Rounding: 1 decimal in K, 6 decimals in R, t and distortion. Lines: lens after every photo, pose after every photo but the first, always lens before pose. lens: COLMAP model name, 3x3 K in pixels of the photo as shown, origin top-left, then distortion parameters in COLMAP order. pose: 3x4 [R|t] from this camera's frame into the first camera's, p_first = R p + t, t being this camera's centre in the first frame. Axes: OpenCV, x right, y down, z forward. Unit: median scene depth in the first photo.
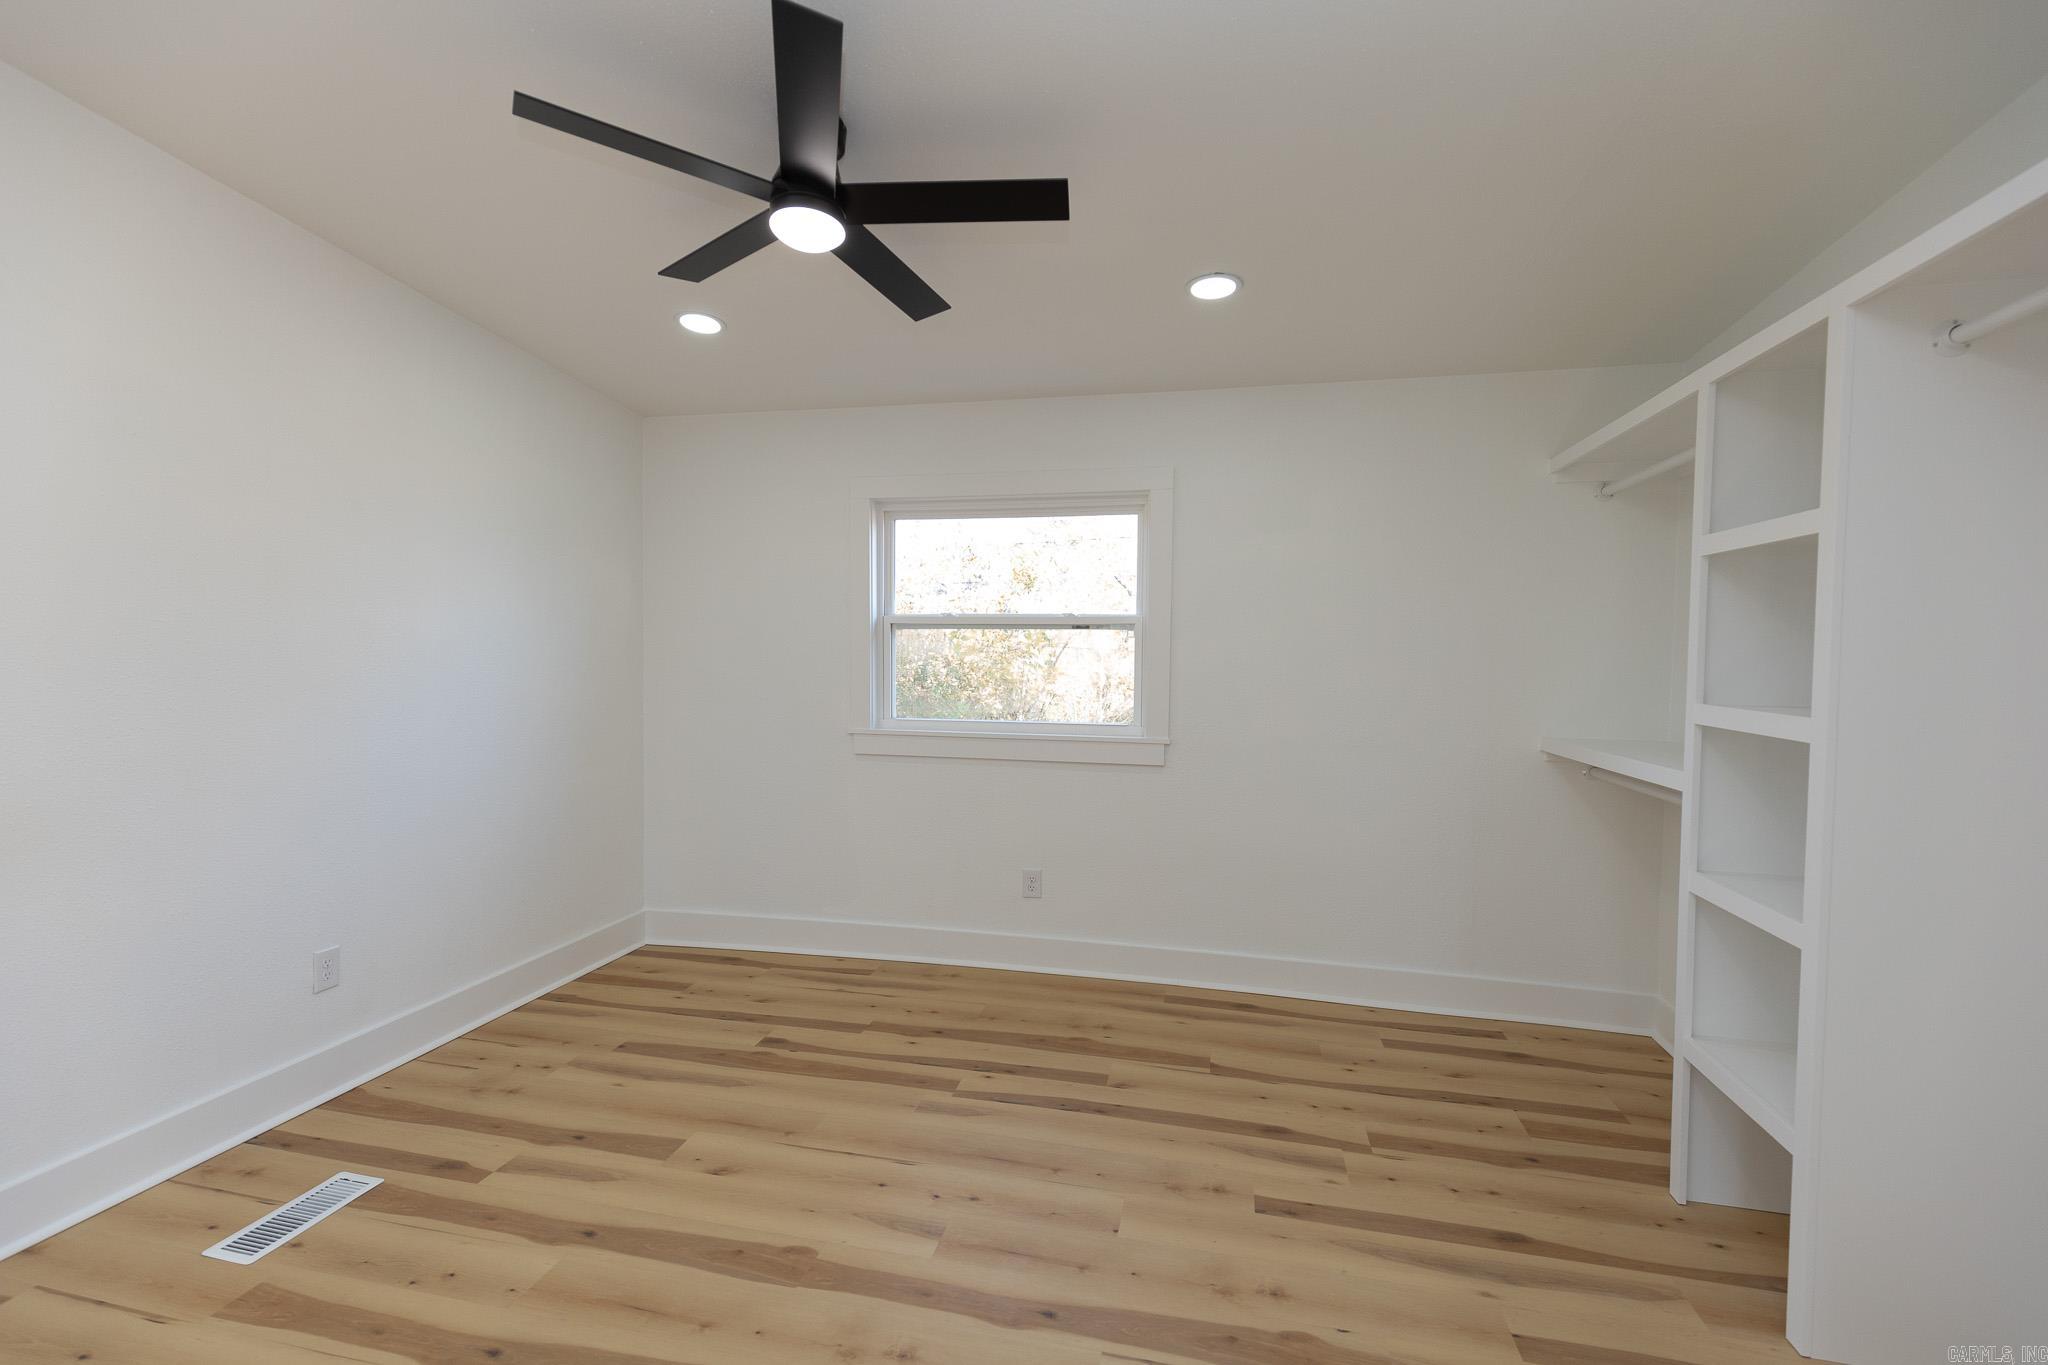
lens RADIAL K [[931.7, 0, 1008.0], [0, 931.7, 692.7], [0, 0, 1]] dist [0.009007, 0.000131]
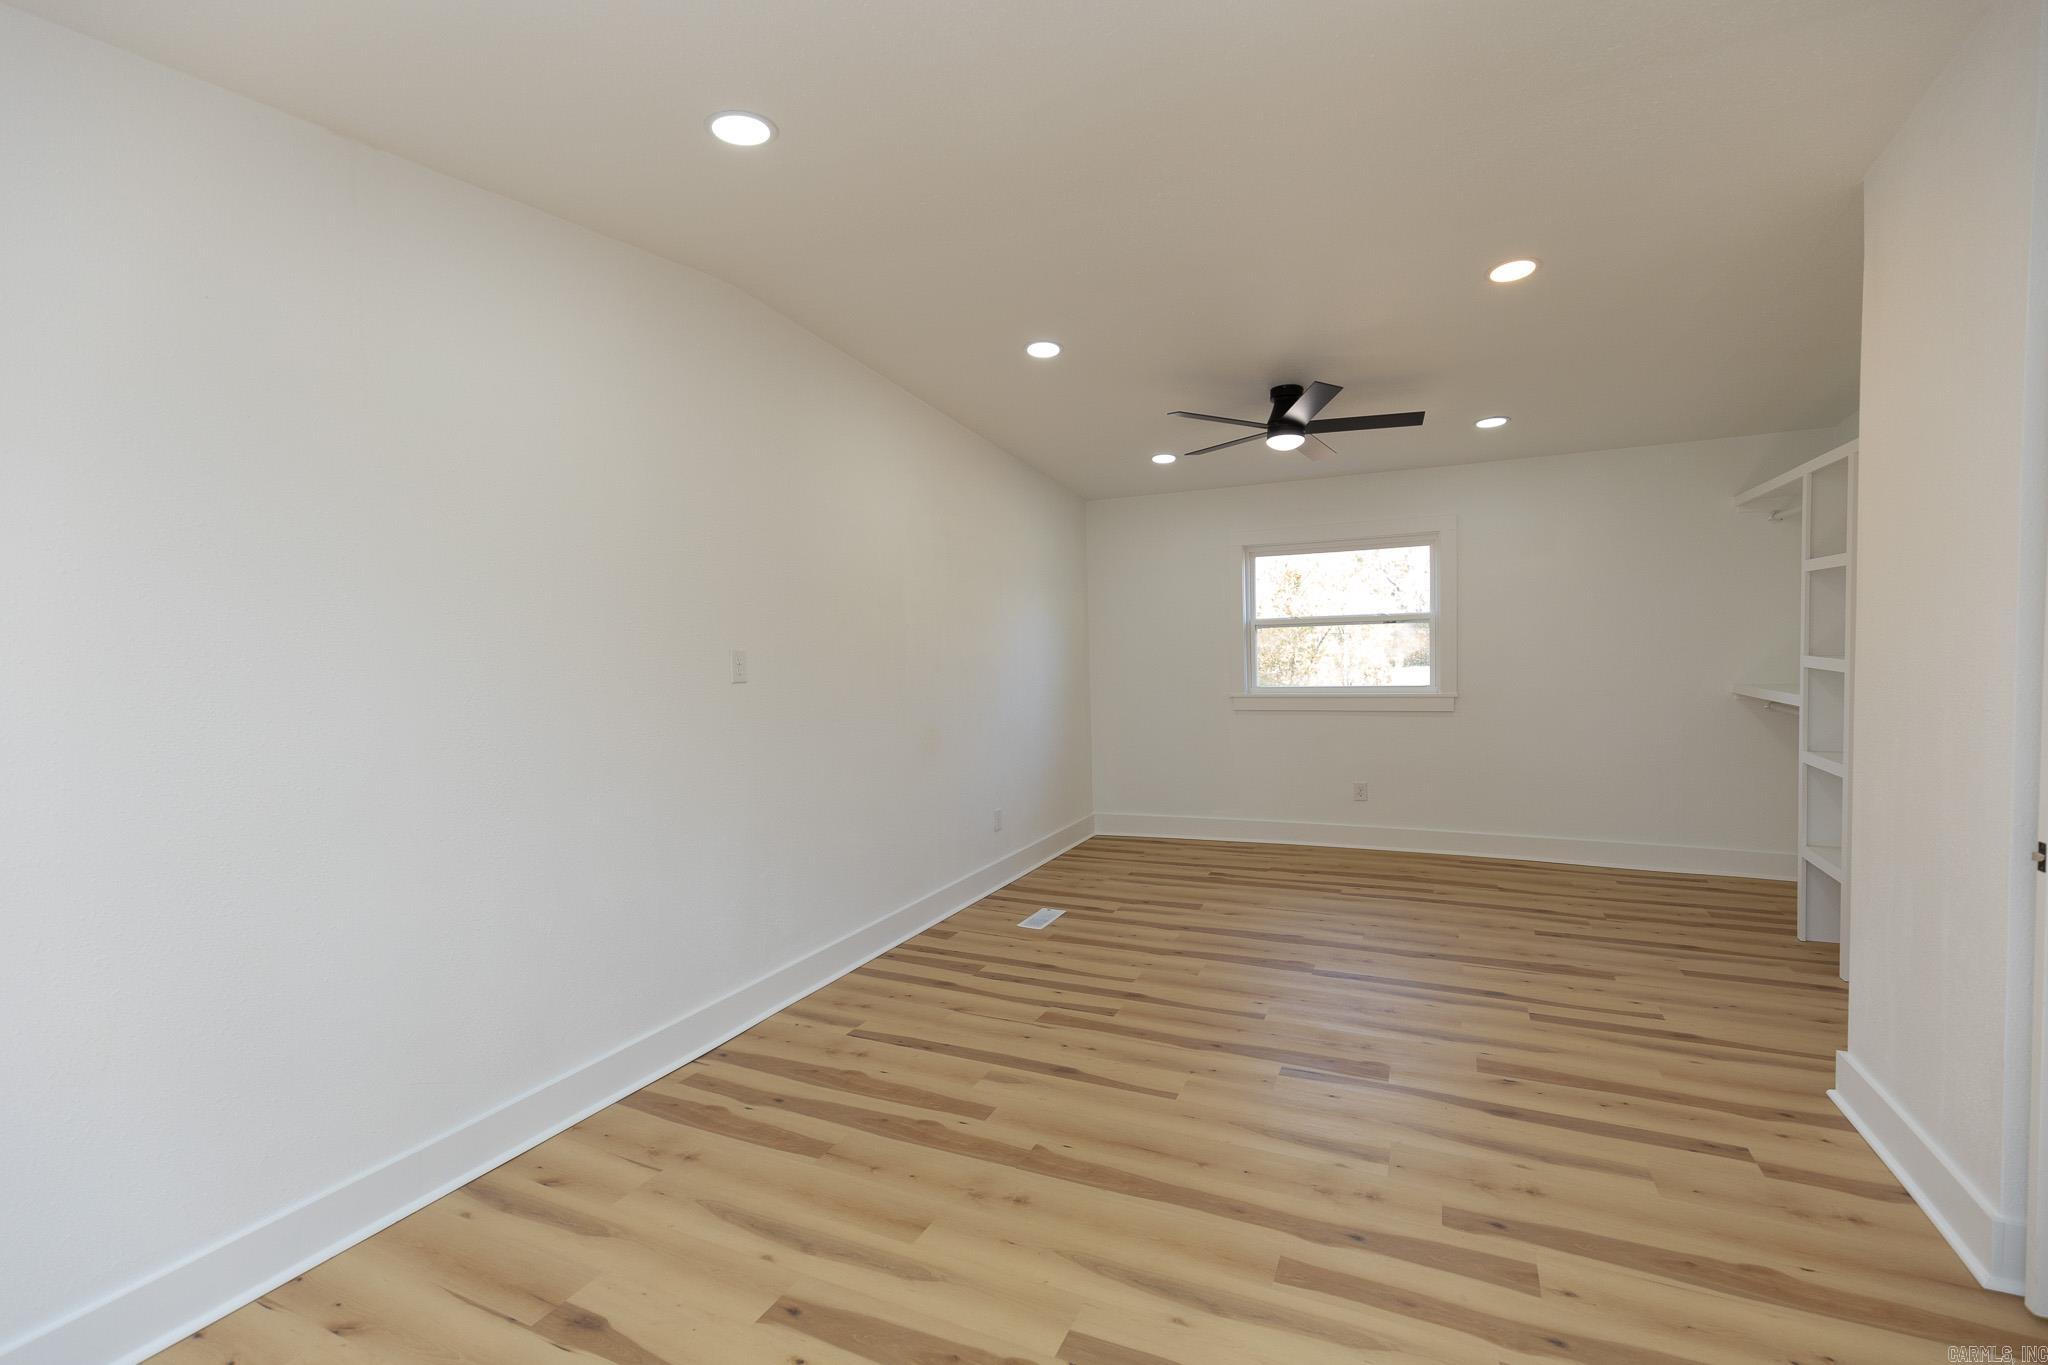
lens RADIAL K [[931.7, 0, 1008.0], [0, 931.7, 692.7], [0, 0, 1]] dist [0.009007, 0.000131]
pose [[0.976503, -0.026628, -0.213851, -0.272445], [0.029021, 0.999546, 0.008056, 0.018410], [0.213540, -0.014073, 0.976833, -0.806897]]
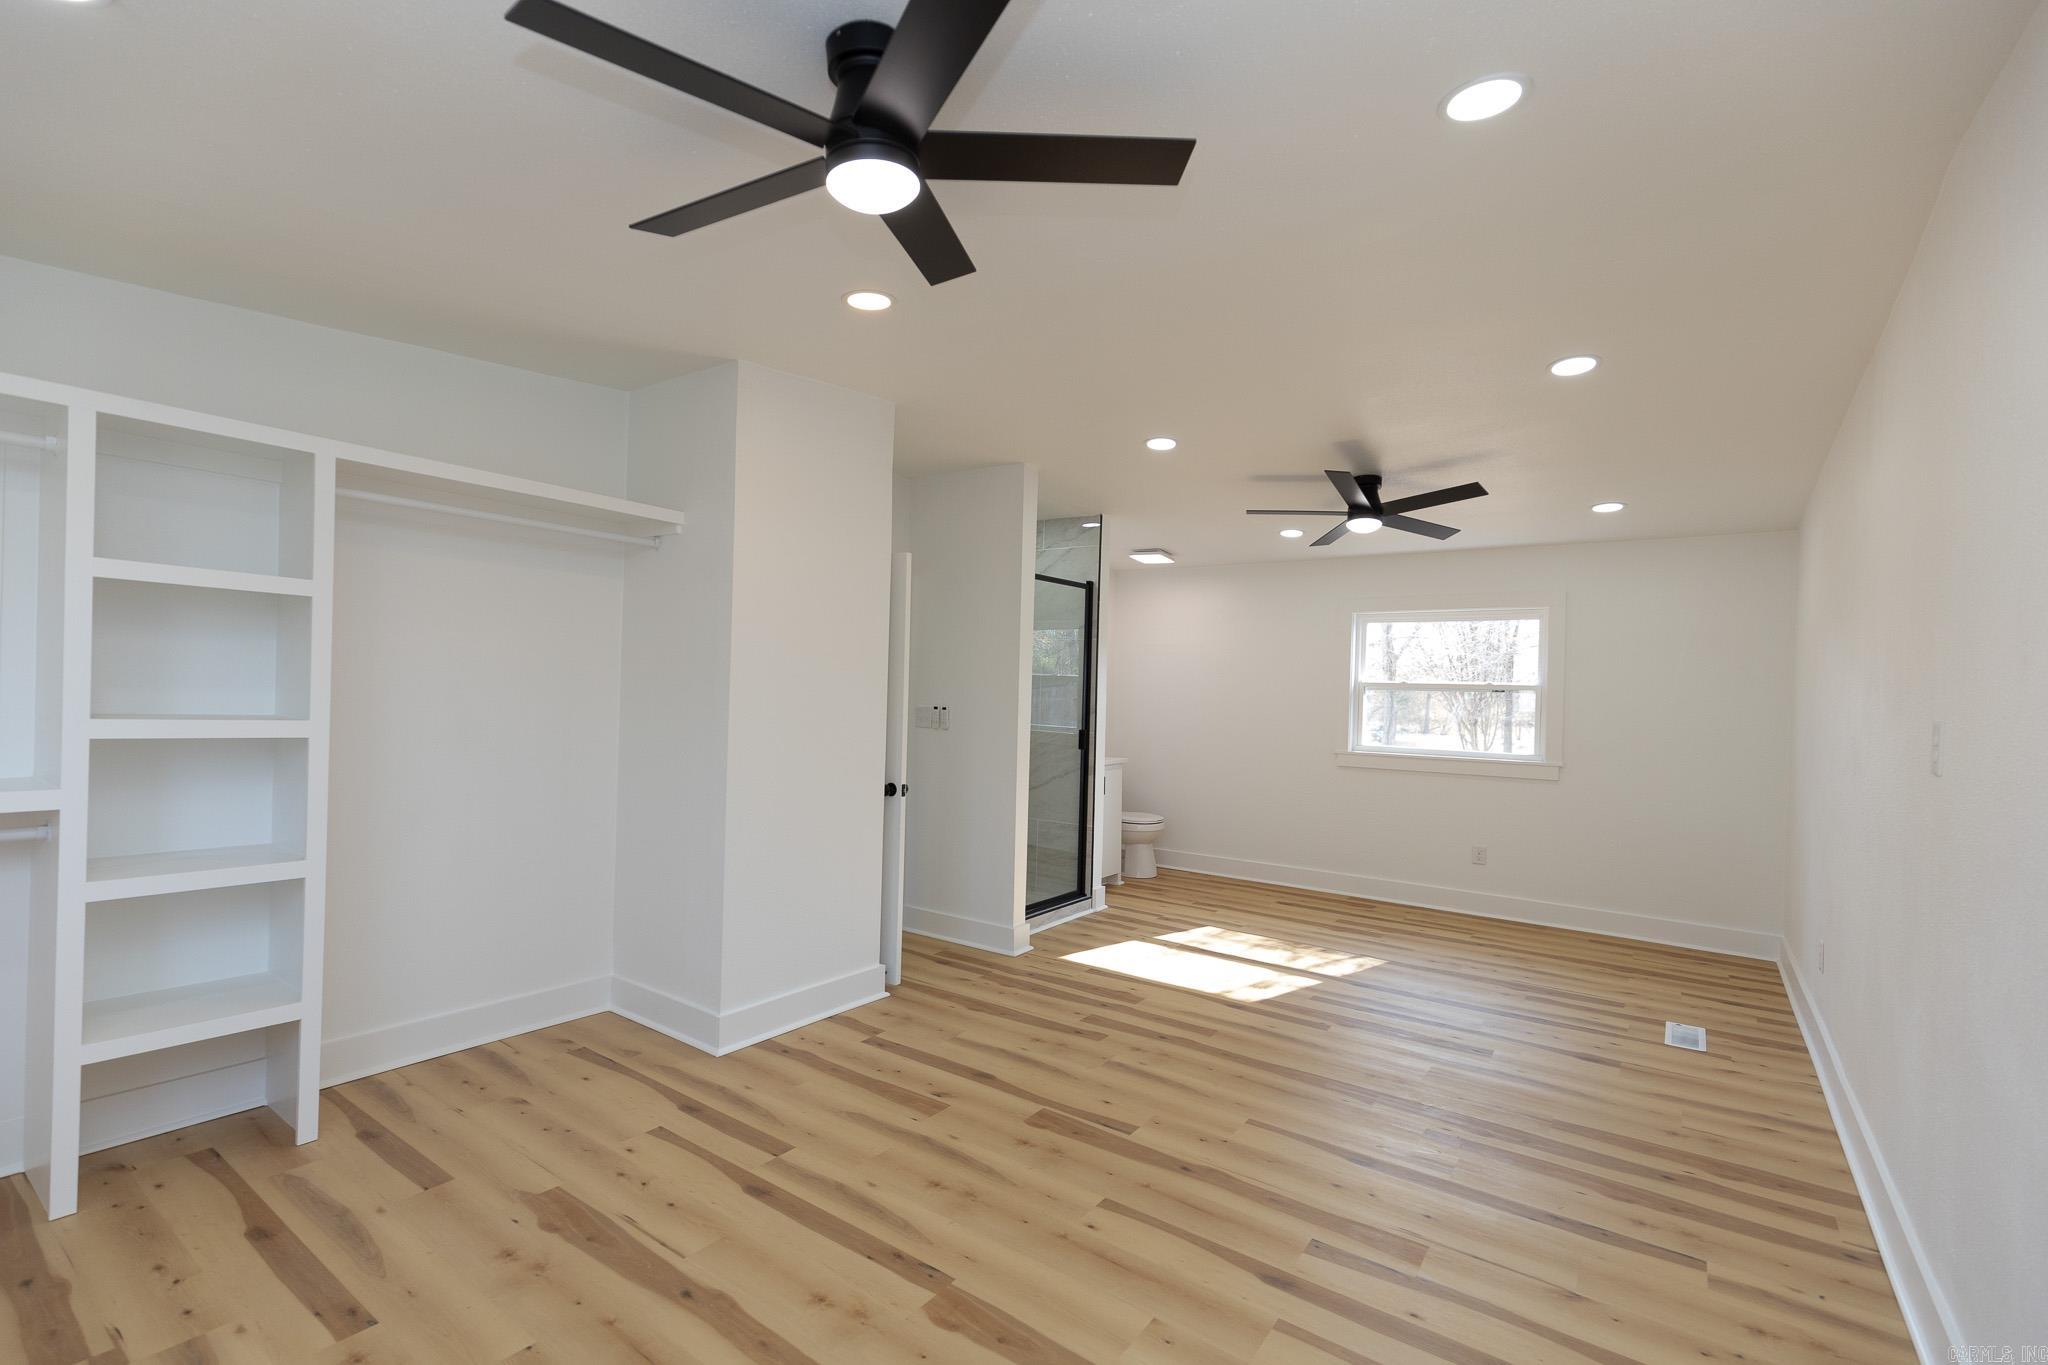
lens RADIAL K [[931.7, 0, 1008.0], [0, 931.7, 692.7], [0, 0, 1]] dist [0.009007, 0.000131]
pose [[-0.920204, -0.041077, 0.389278, -0.459513], [-0.026831, 0.998759, 0.041967, -0.068565], [-0.390519, 0.028173, -0.920164, 1.200006]]
